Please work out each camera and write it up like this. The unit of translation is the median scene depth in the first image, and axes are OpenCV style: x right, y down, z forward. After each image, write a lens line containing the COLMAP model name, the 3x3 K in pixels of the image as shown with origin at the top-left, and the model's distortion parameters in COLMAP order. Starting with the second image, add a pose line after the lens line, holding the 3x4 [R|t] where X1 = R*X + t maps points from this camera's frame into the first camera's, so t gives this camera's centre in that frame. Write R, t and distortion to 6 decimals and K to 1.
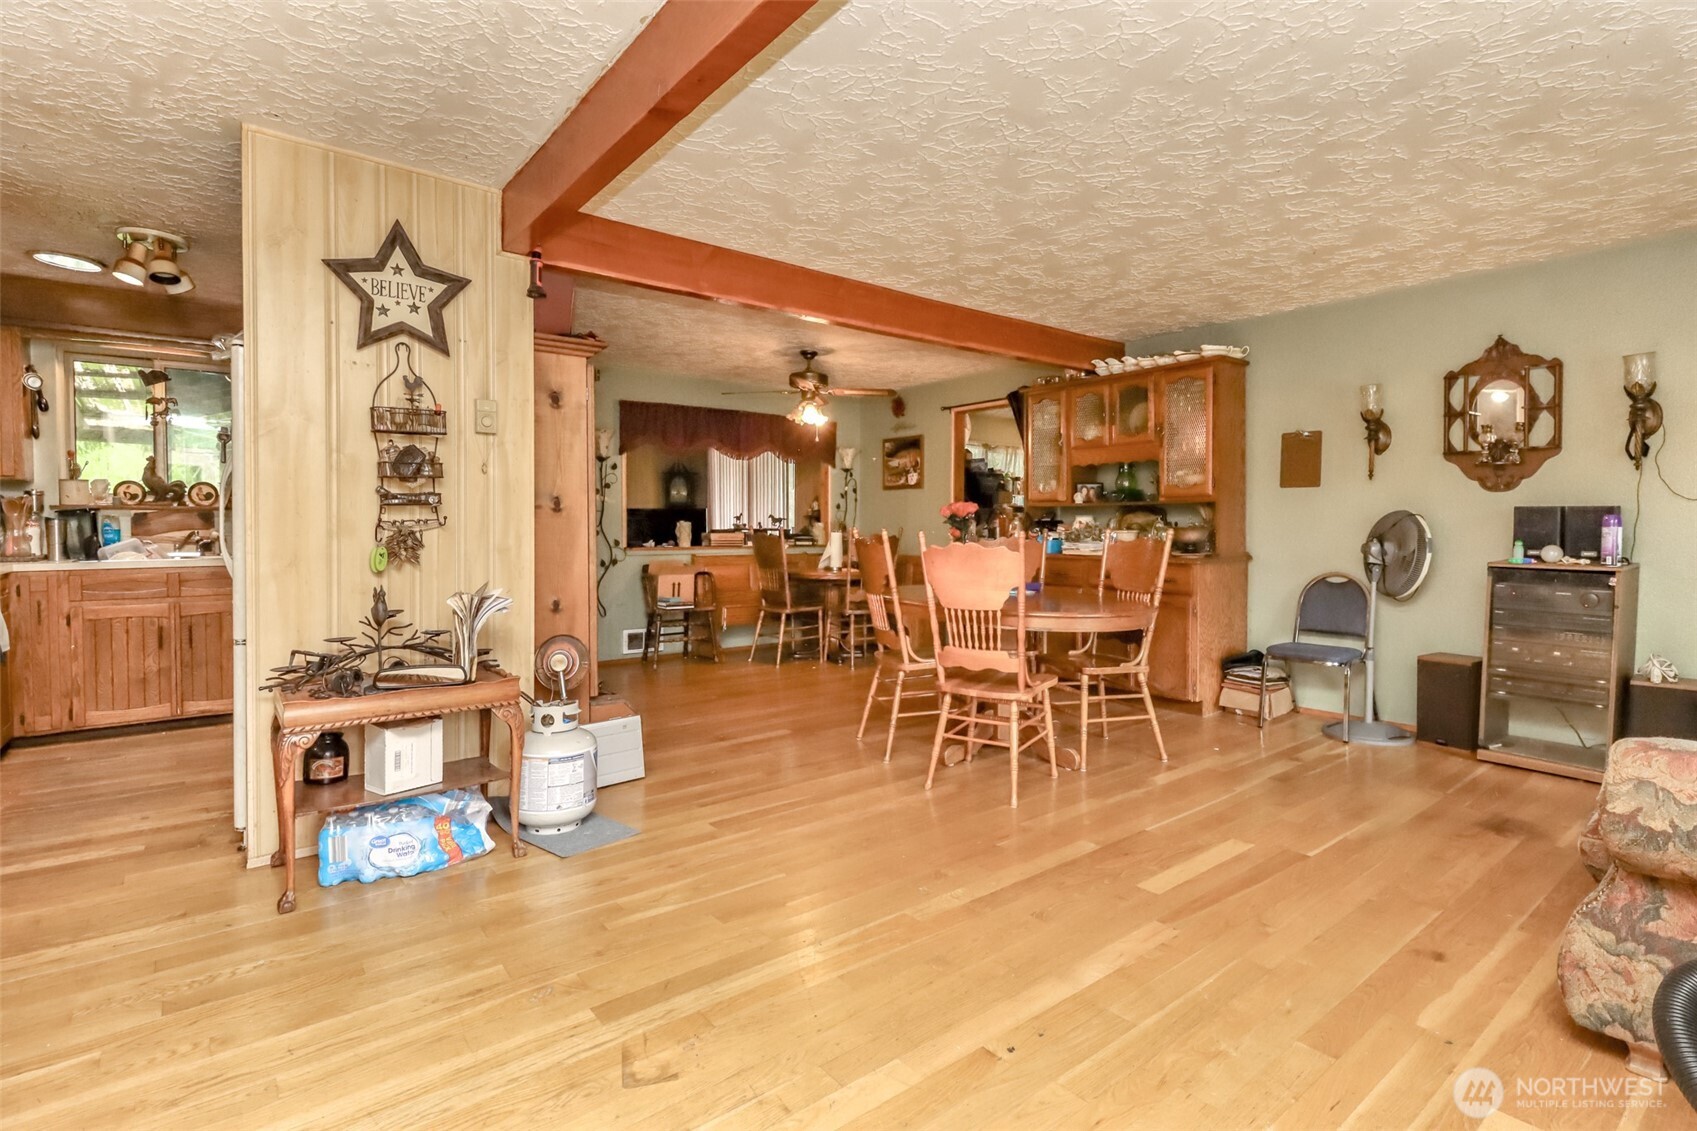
lens RADIAL K [[771.3, 0, 783.1], [0, 771.3, 541.6], [0, 0, 1]] dist [0.002521, -0.000321]
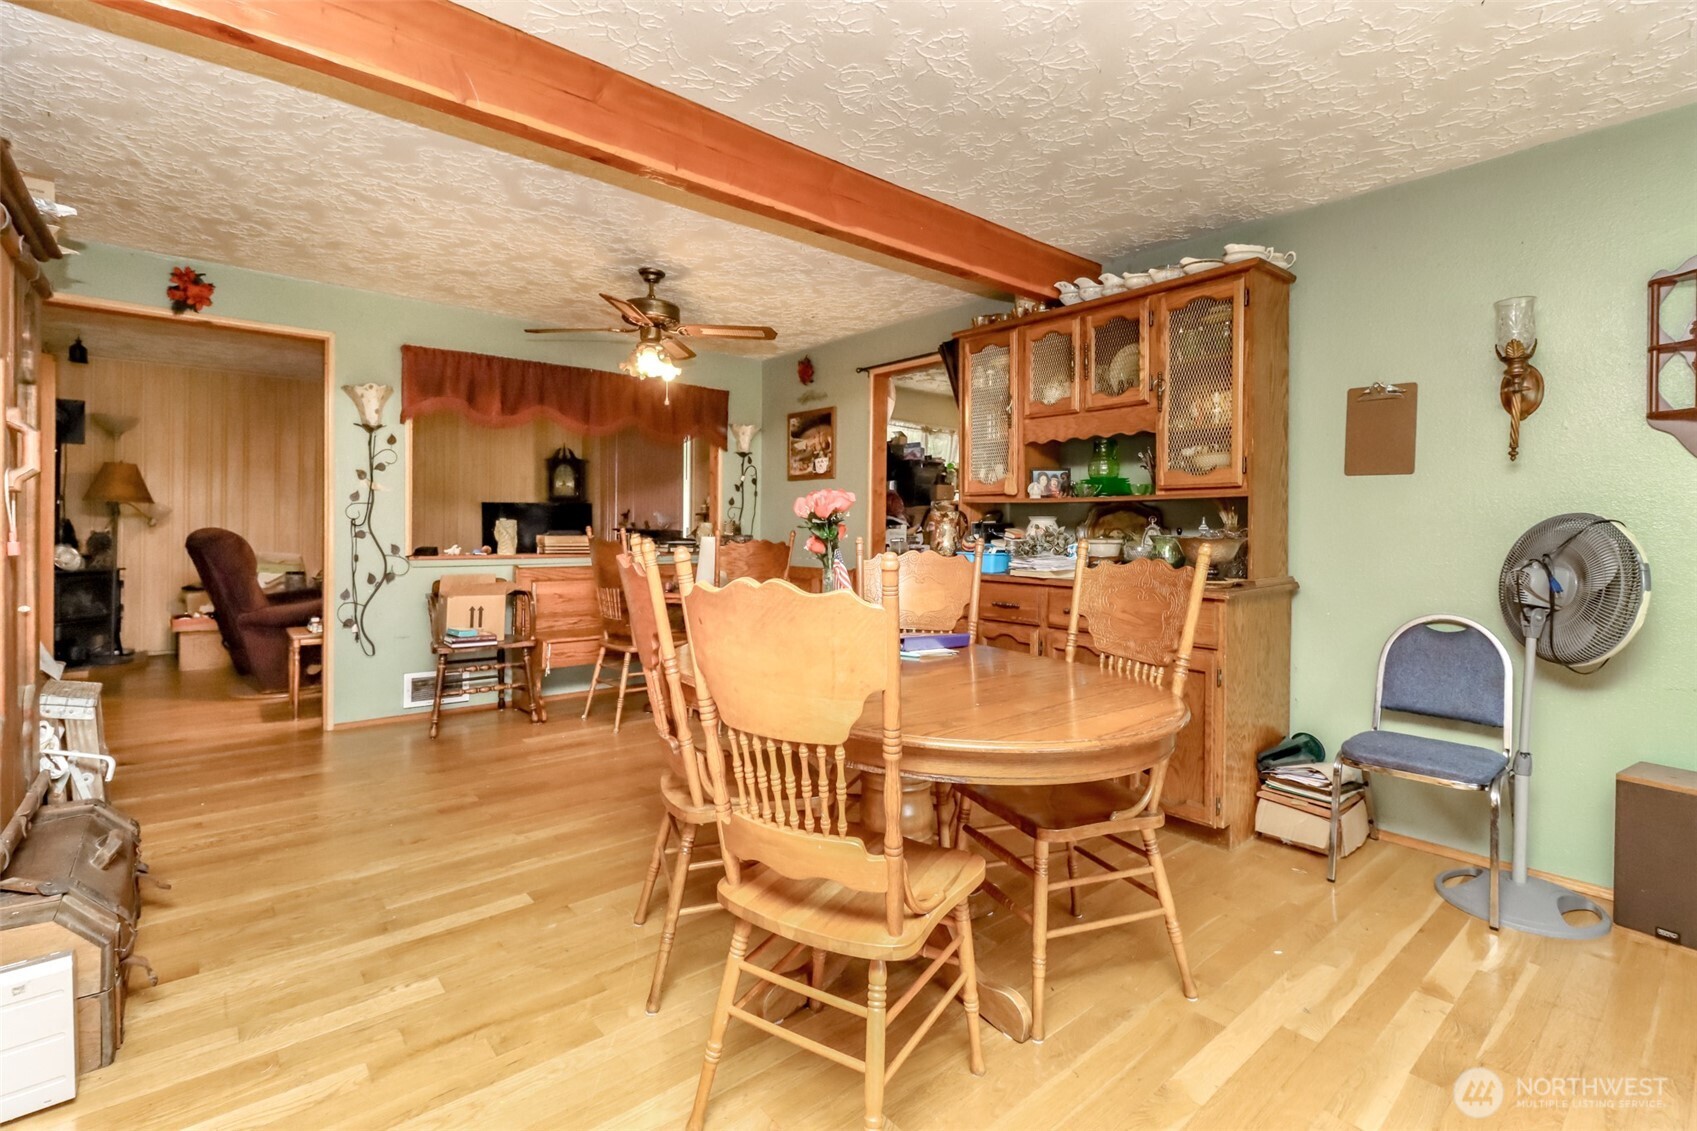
lens RADIAL K [[765.4, 0, 822.1], [0, 765.4, 534.0], [0, 0, 1]] dist [-0.001137, 0.000166]
pose [[0.995837, 0.008904, 0.090714, 0.204873], [-0.008145, 0.999929, -0.008736, -0.016381], [-0.090786, 0.007961, 0.995839, 0.523511]]
